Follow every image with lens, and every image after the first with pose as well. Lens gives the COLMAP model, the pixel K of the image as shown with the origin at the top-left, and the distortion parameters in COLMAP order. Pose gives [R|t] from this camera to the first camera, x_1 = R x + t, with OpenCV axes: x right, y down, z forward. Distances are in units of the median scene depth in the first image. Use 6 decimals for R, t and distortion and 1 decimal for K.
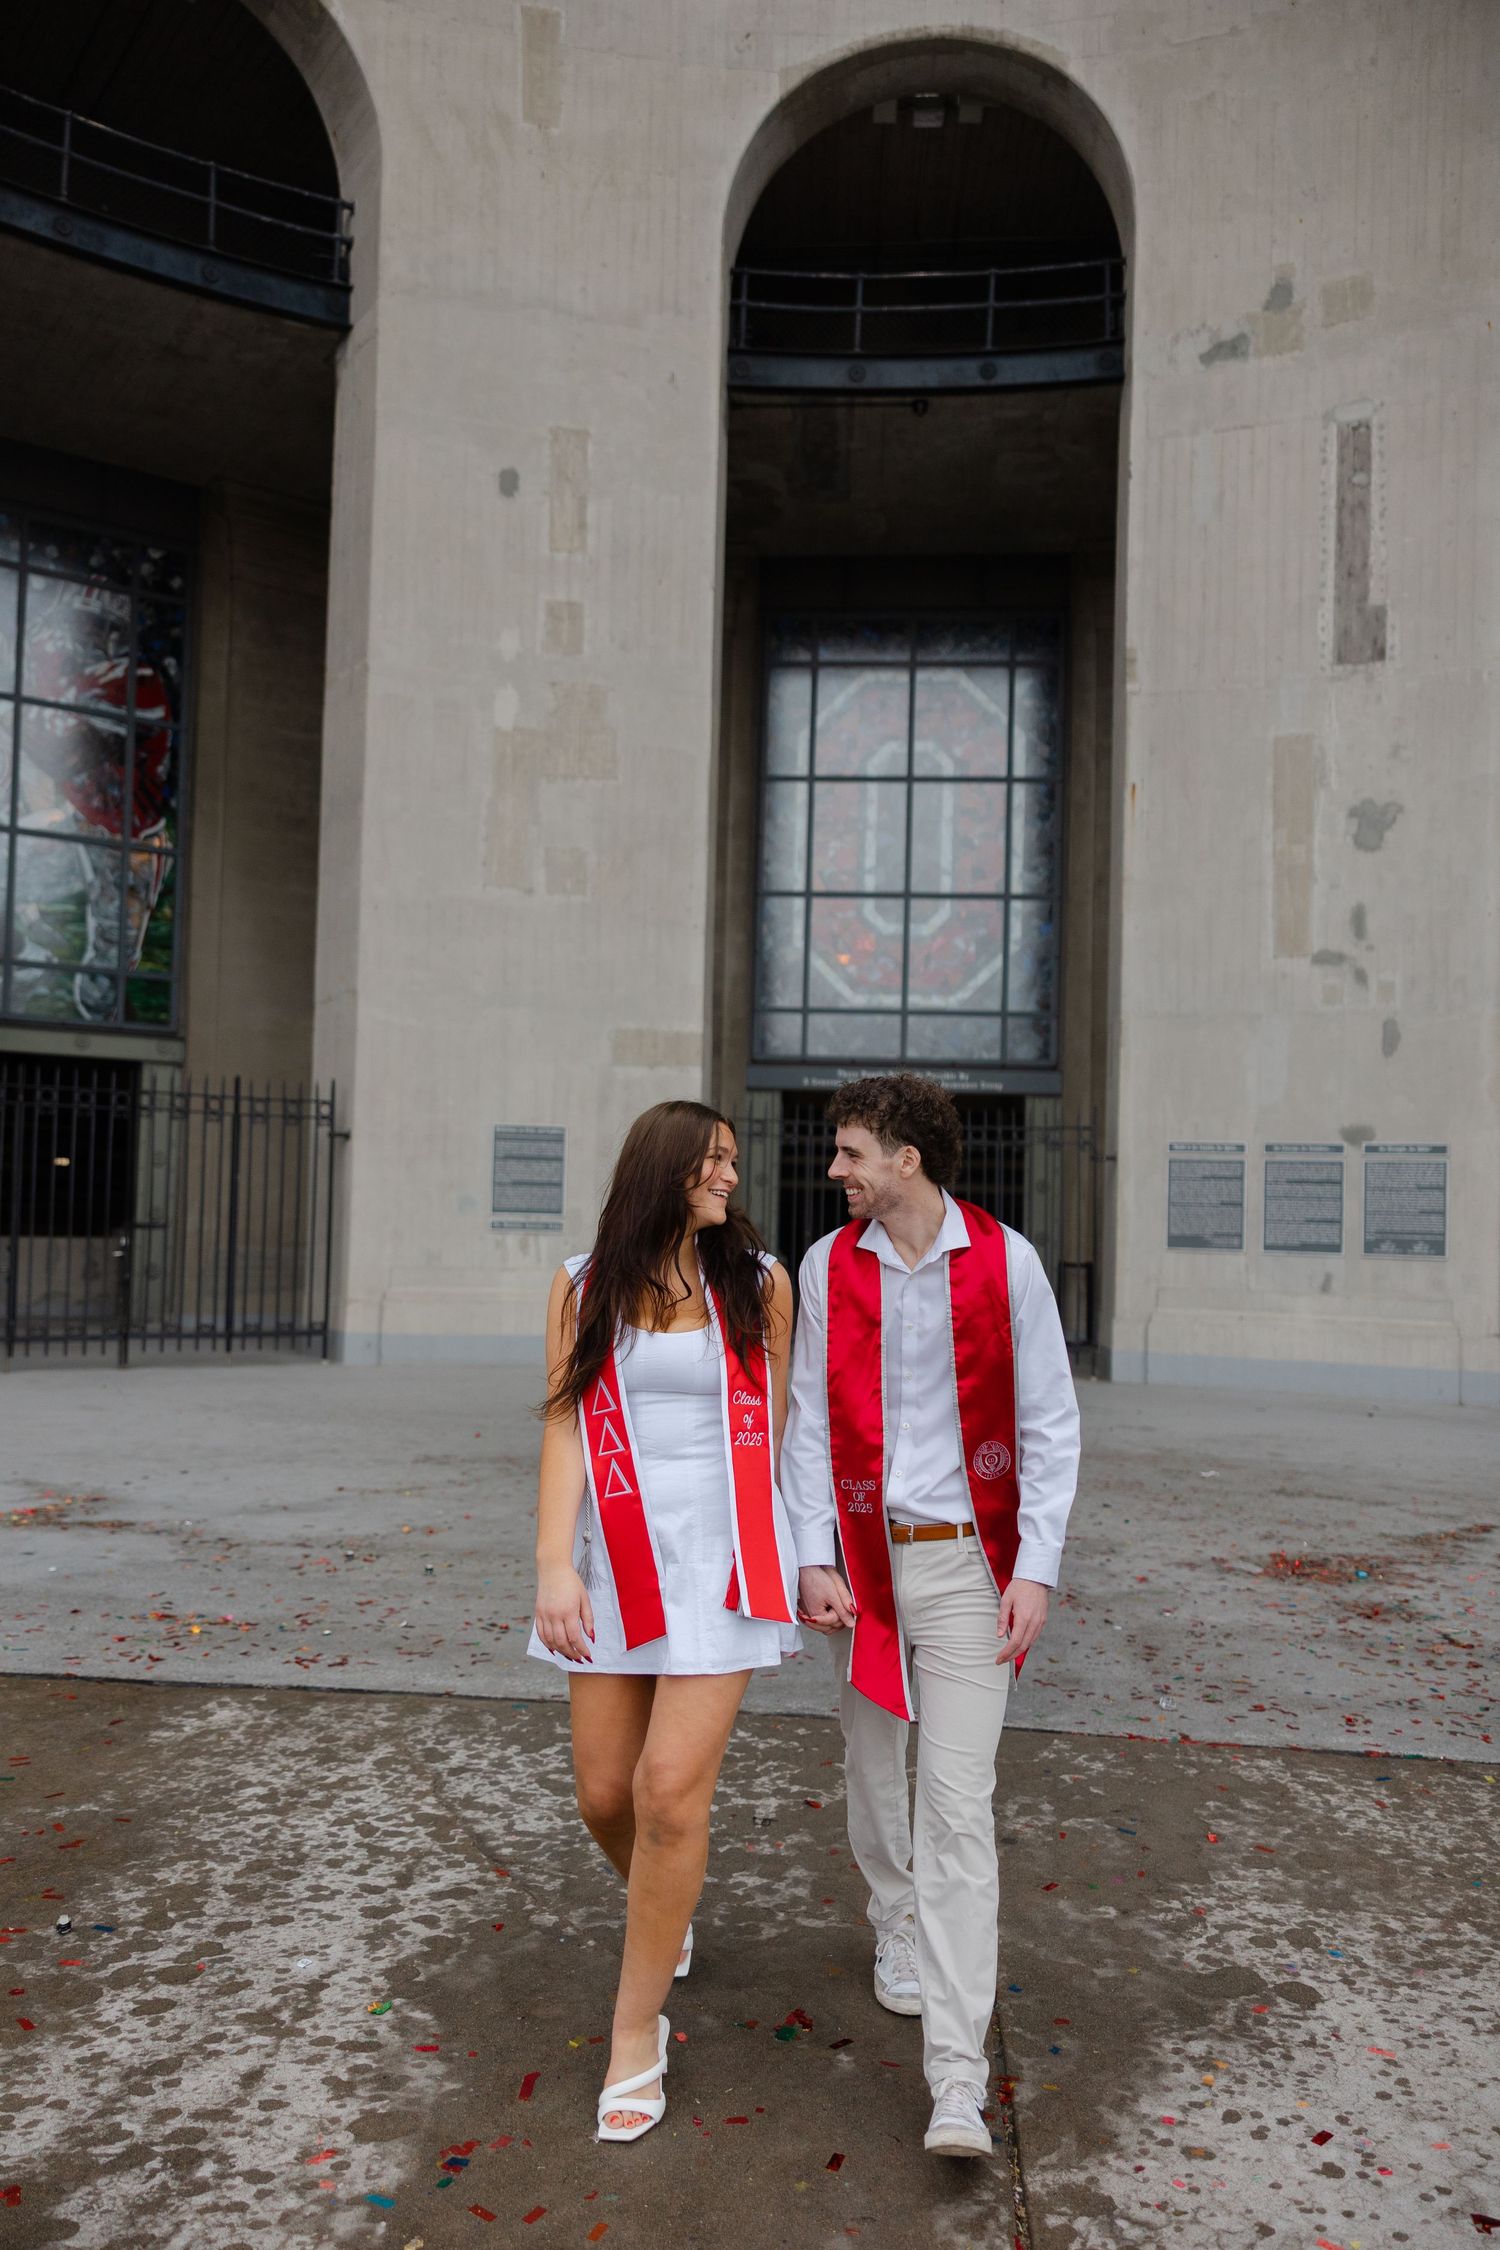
lens RADIAL K [[1486.6, 0, 750.0], [0, 1486.6, 1125.0], [0, 0, 1]] dist [0.003348, 0.007172]
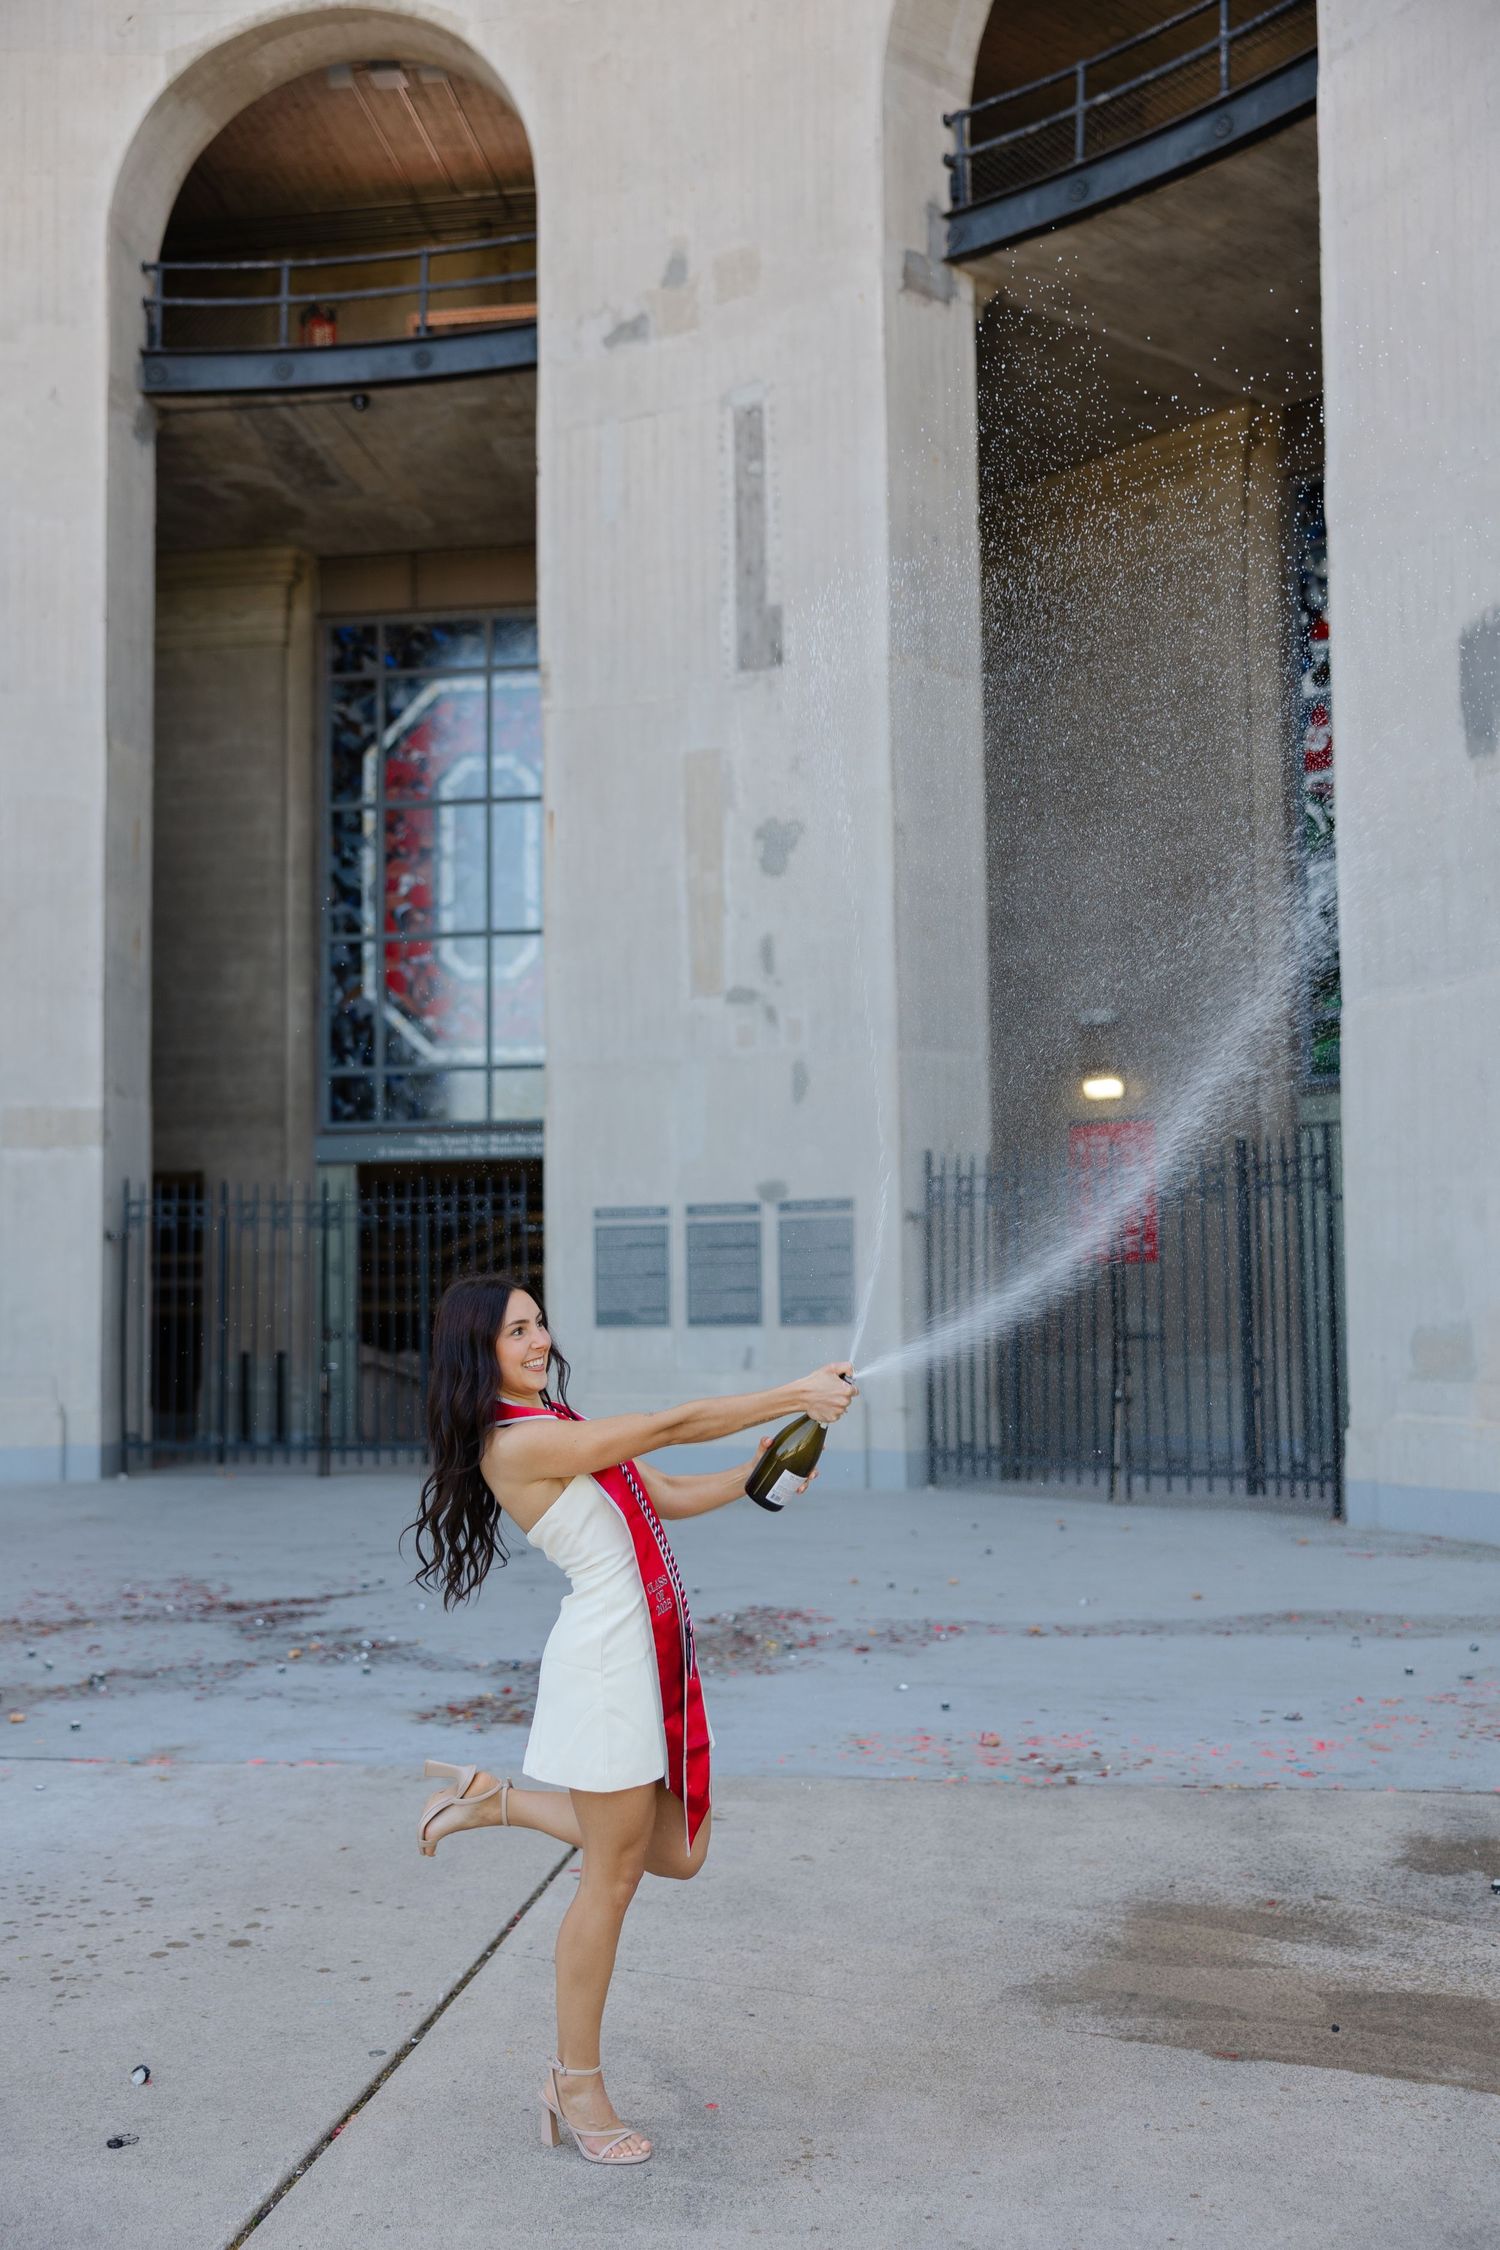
lens RADIAL K [[1868.2, 0, 702.2], [0, 1868.2, 1138.7], [0, 0, 1]] dist [-0.000973, 0.015991]
pose [[0.998173, -0.043587, -0.041840, 0.378425], [0.042237, 0.998574, -0.032640, 0.009069], [0.043203, 0.030813, 0.998591, -0.114974]]
